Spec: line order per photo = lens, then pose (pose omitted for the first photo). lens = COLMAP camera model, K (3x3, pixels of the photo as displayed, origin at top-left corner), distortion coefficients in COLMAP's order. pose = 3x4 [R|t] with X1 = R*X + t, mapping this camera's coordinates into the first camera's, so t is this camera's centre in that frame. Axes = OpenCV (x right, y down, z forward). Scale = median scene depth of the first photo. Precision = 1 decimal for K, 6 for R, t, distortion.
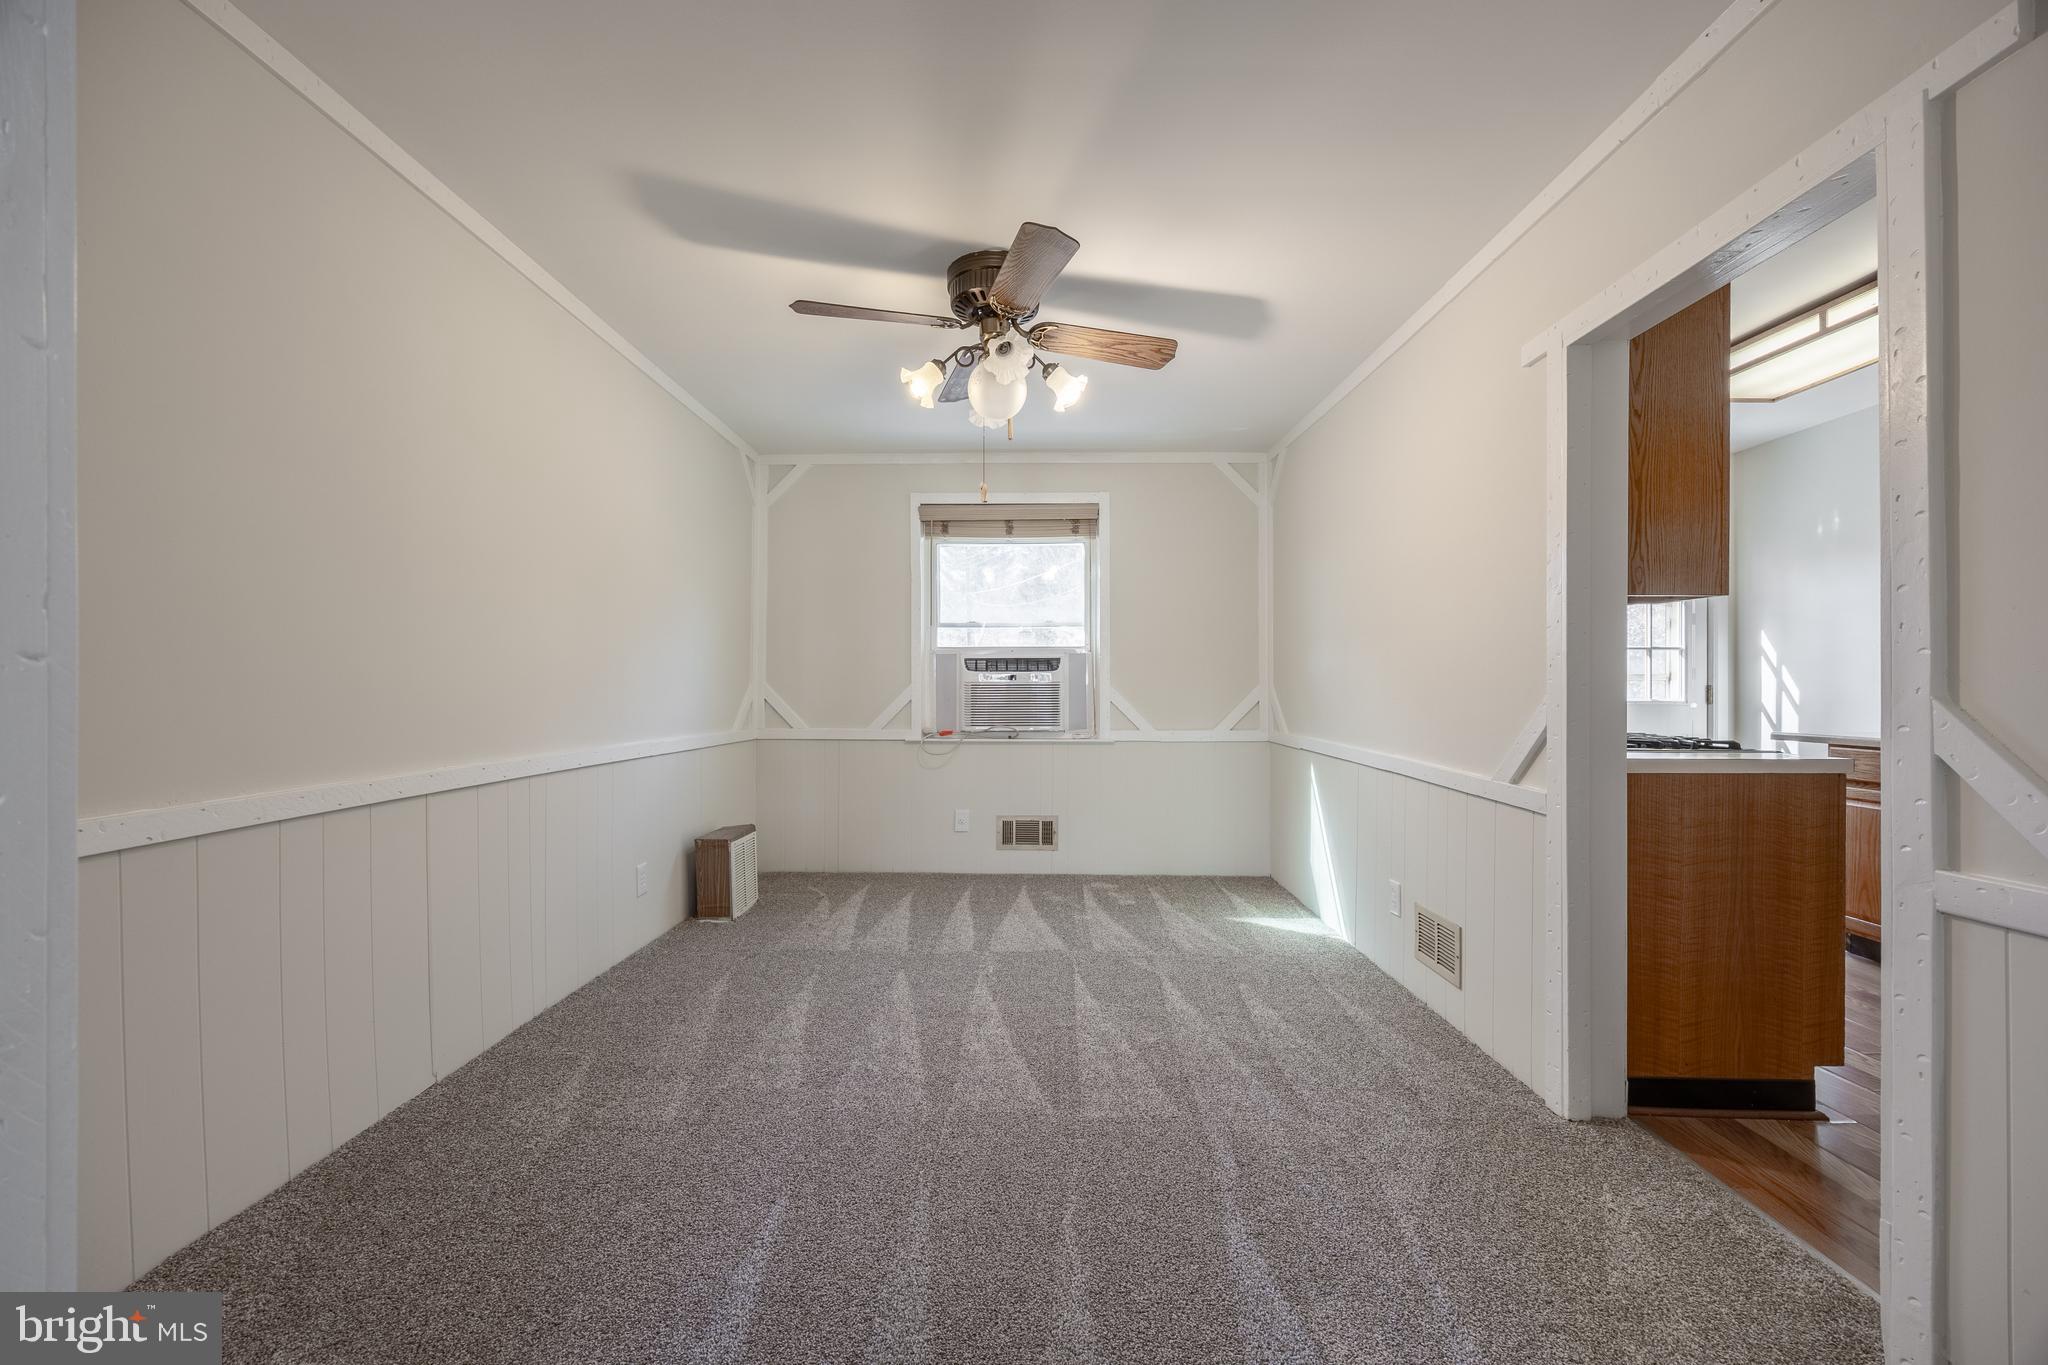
lens RADIAL K [[802.9, 0, 1029.7], [0, 802.9, 684.6], [0, 0, 1]] dist [-0.001671, -0.000046]
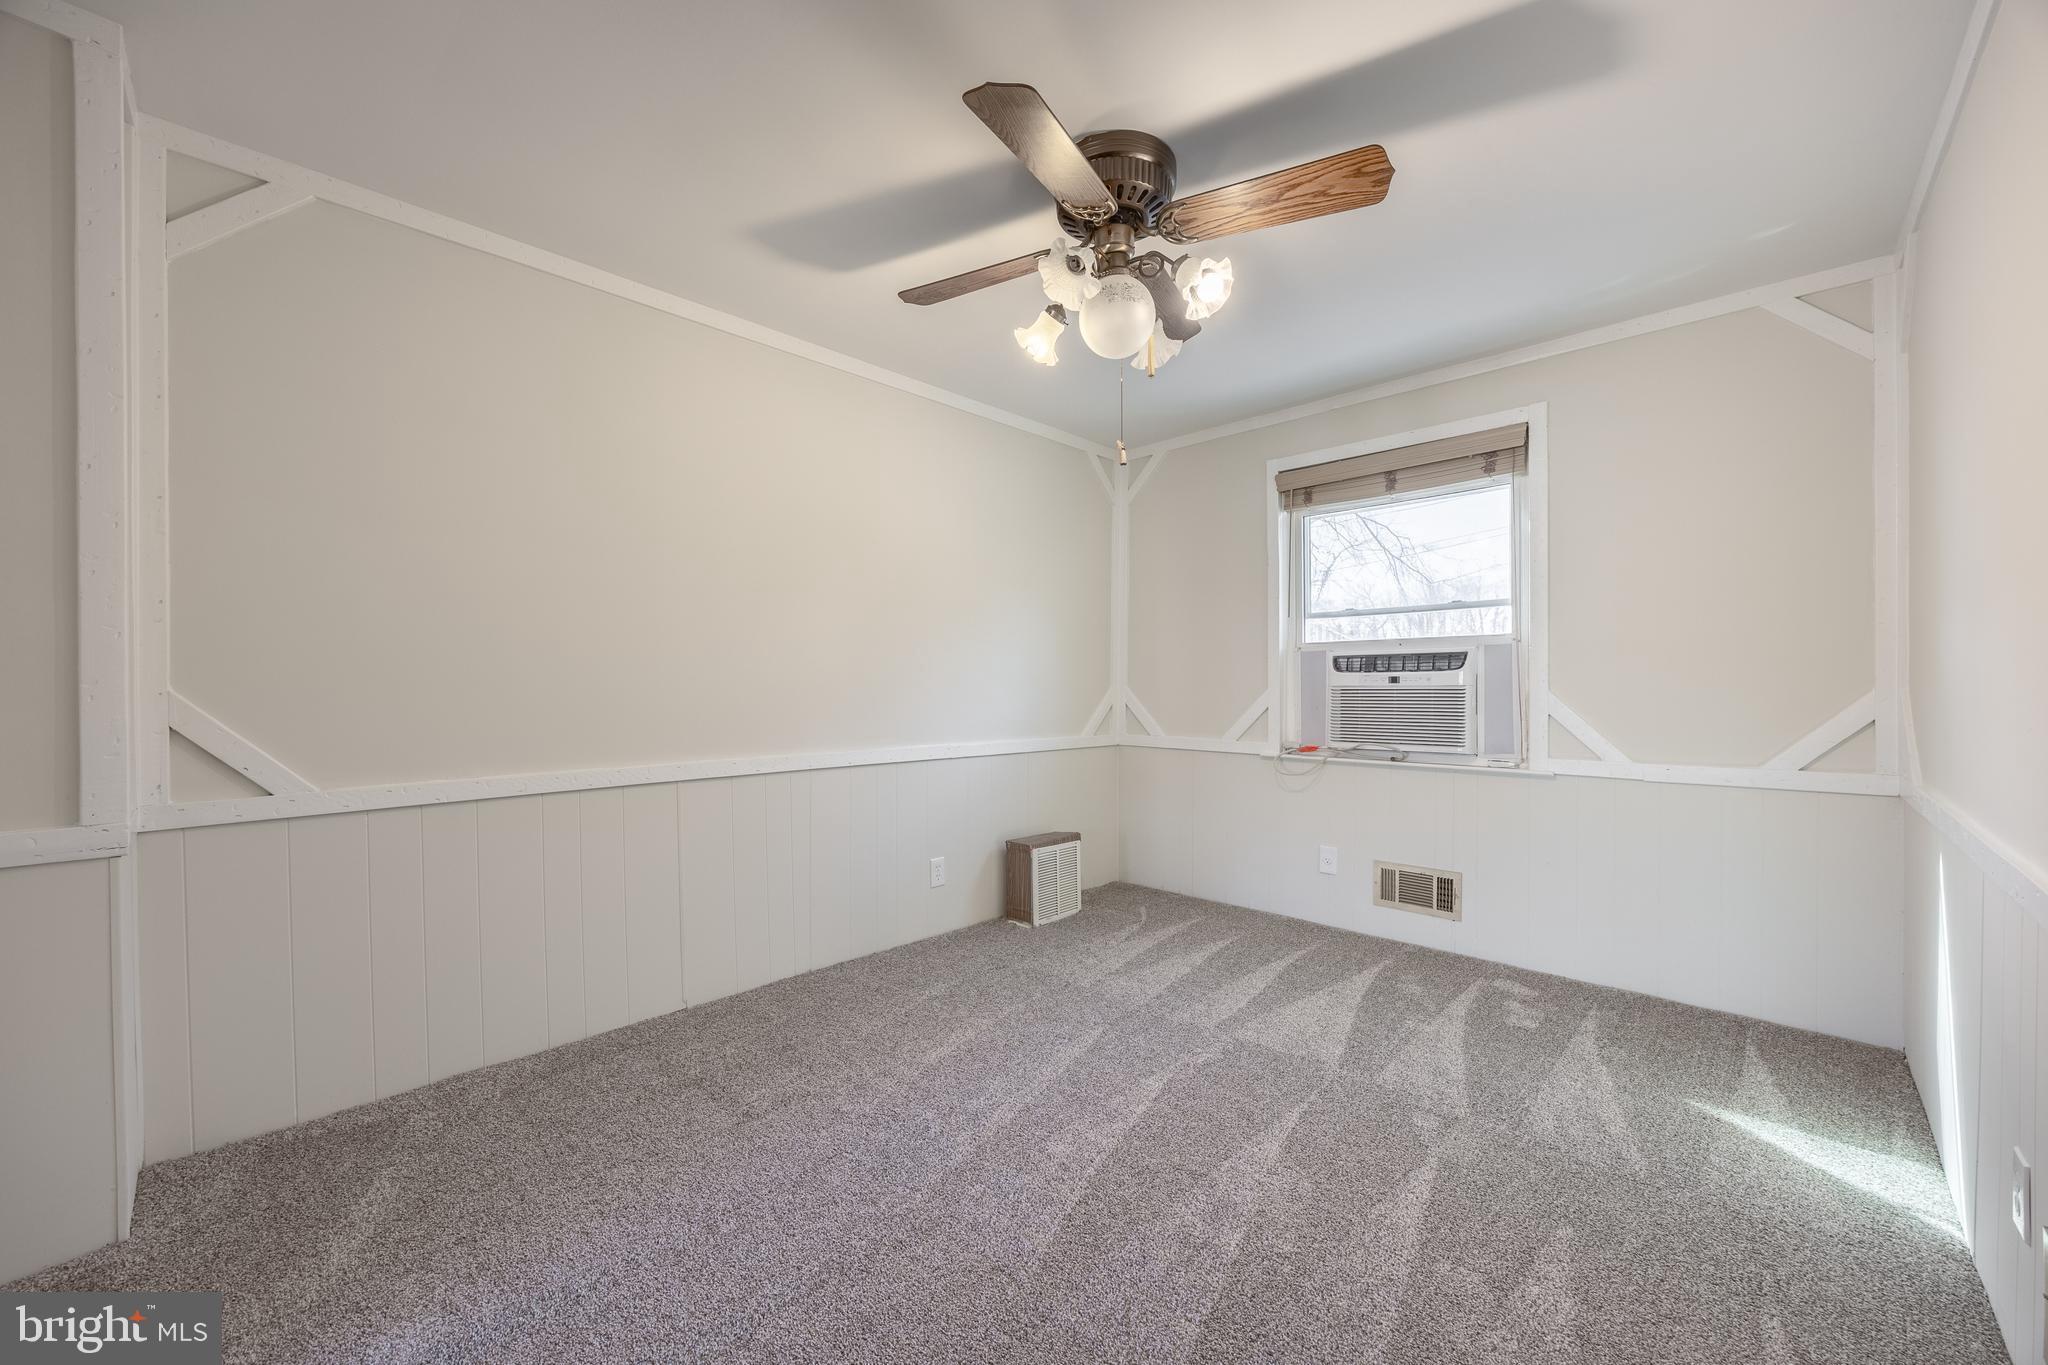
lens RADIAL K [[801.8, 0, 997.8], [0, 801.8, 685.2], [0, 0, 1]] dist [-0.000287, 0.000026]
pose [[0.719165, -0.002969, -0.694833, 0.235529], [0.005738, 0.999982, 0.001666, -0.007240], [0.694816, -0.005185, 0.719169, 0.203424]]
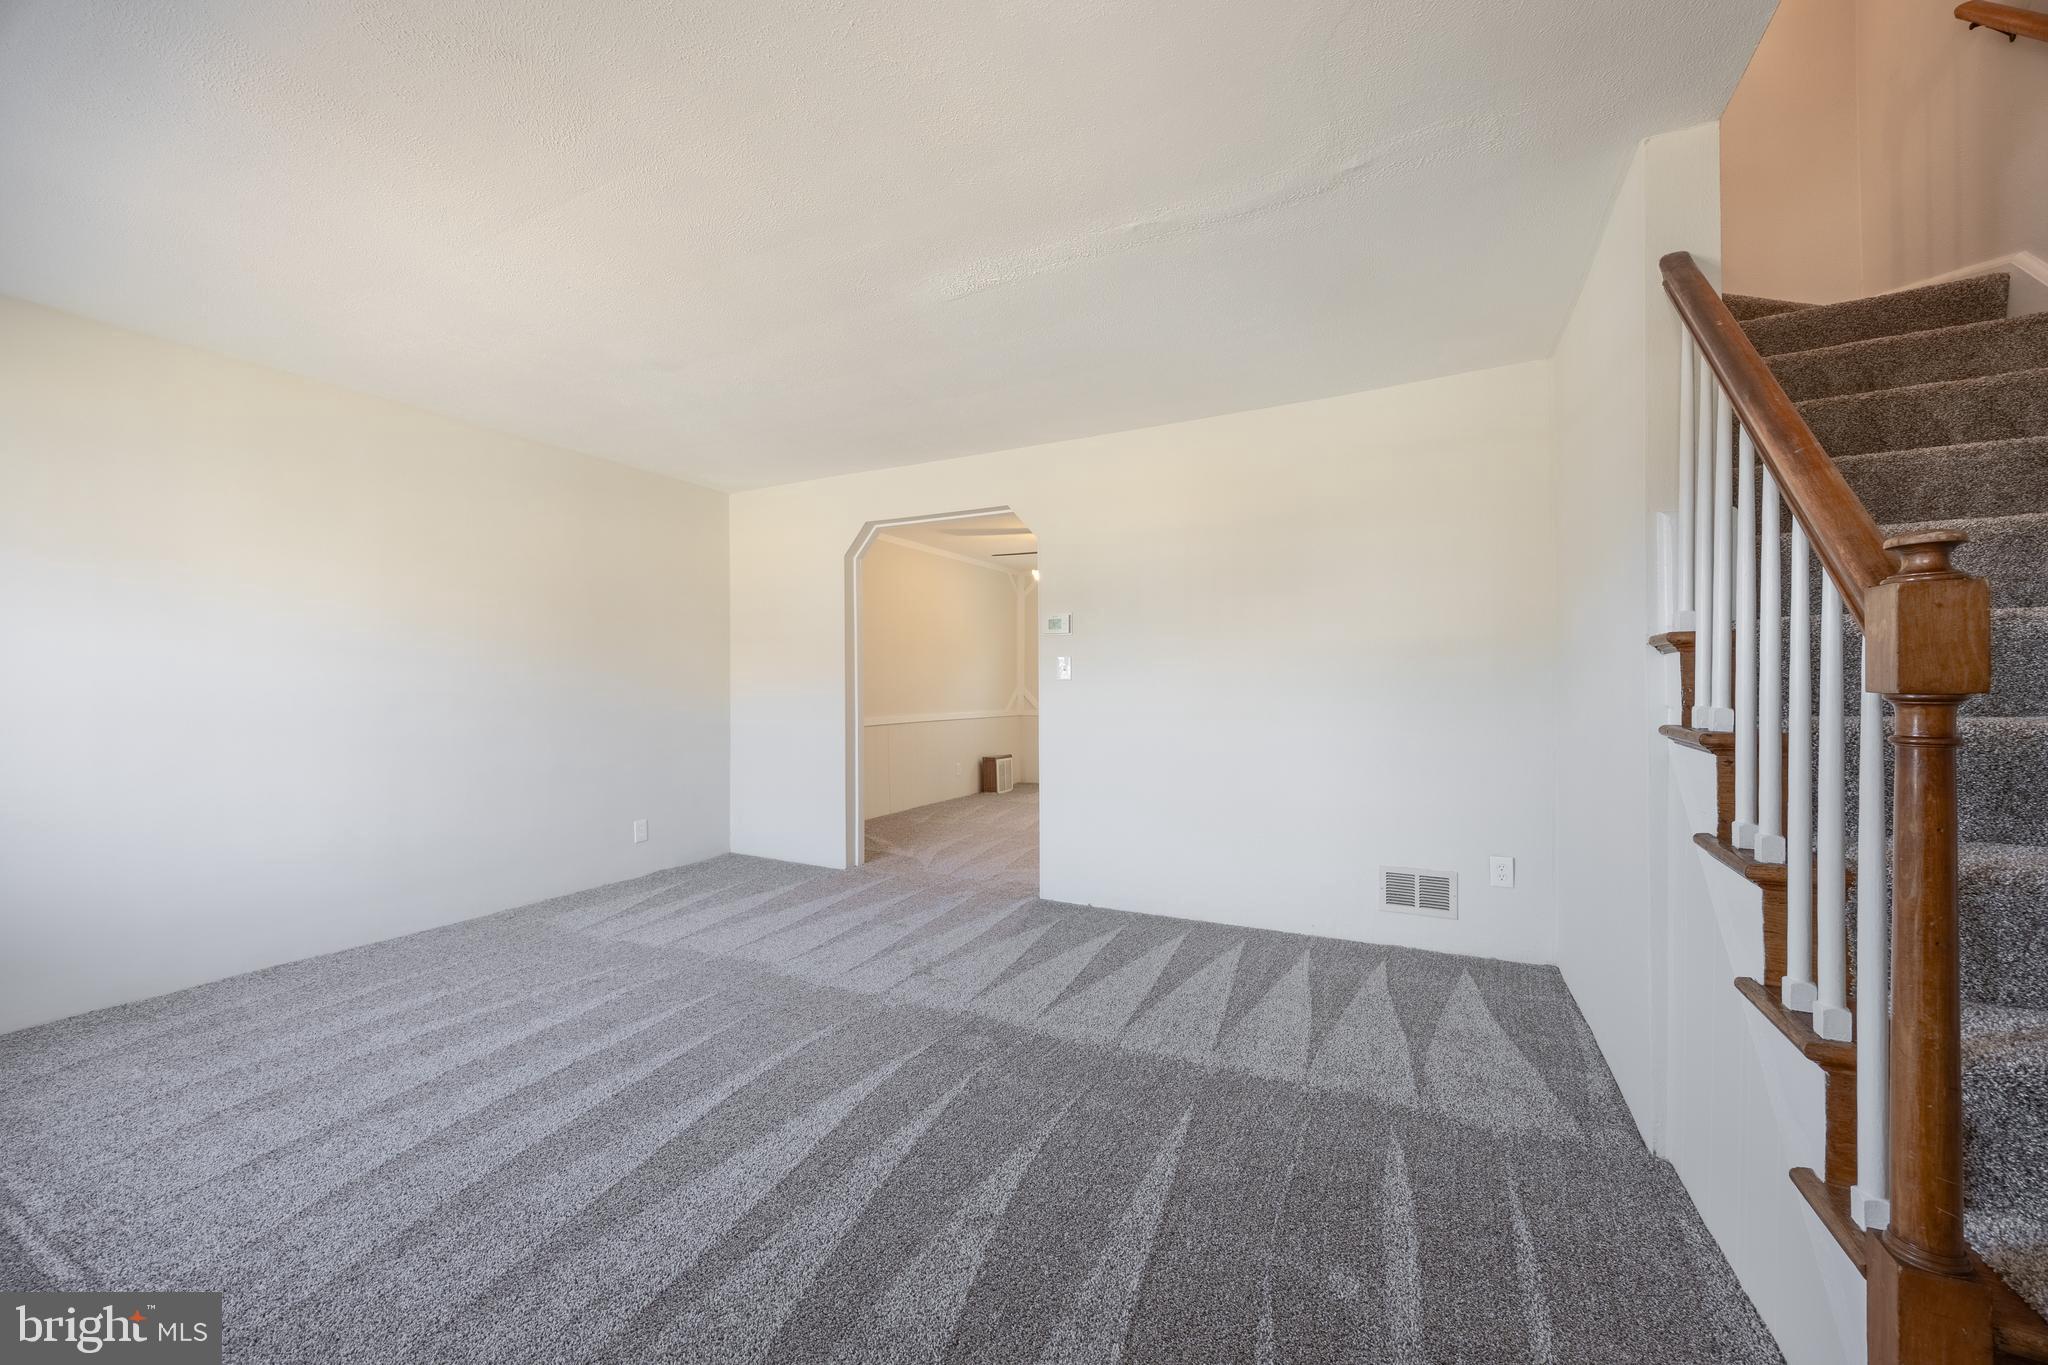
lens RADIAL K [[776.3, 0, 1019.0], [0, 776.3, 689.2], [0, 0, 1]] dist [-0.001551, -0.000185]
pose [[0.890283, -0.004917, -0.455381, 0.544295], [0.011674, 0.999860, 0.012025, -0.019798], [0.455258, -0.016022, 0.890215, -0.727973]]
